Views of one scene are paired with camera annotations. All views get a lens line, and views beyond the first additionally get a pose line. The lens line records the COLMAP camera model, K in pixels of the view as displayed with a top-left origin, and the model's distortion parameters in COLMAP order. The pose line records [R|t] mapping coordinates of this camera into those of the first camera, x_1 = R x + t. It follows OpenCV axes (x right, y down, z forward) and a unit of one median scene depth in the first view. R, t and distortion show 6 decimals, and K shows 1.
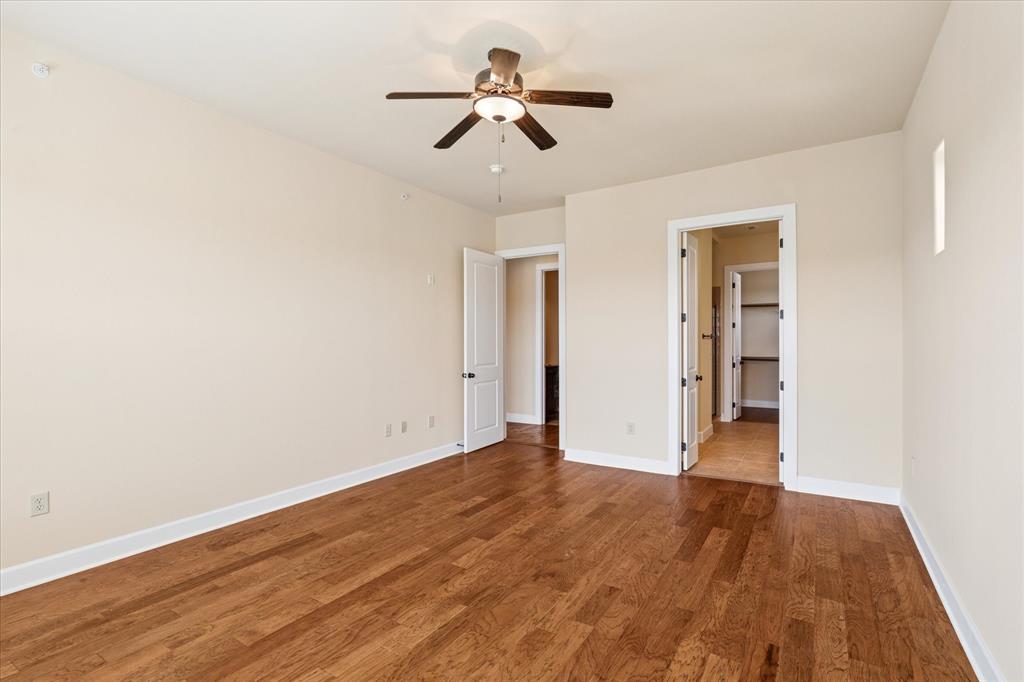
lens RADIAL K [[492.3, 0, 512.8], [0, 492.3, 341.7], [0, 0, 1]] dist [0.000133, 0.000049]
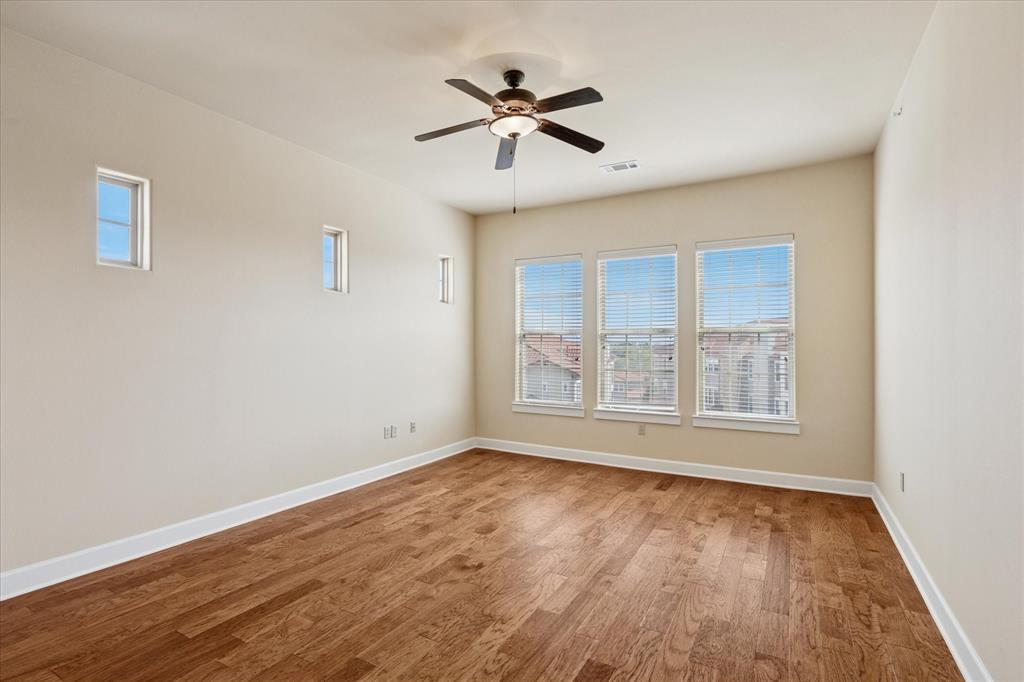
lens RADIAL K [[492.3, 0, 511.8], [0, 492.3, 342.4], [0, 0, 1]] dist [0.000133, 0.000049]
pose [[-0.999055, 0.001908, -0.043413, 0.024915], [0.002033, 0.999994, -0.002848, -0.002569], [0.043407, -0.002933, -0.999053, 2.051006]]
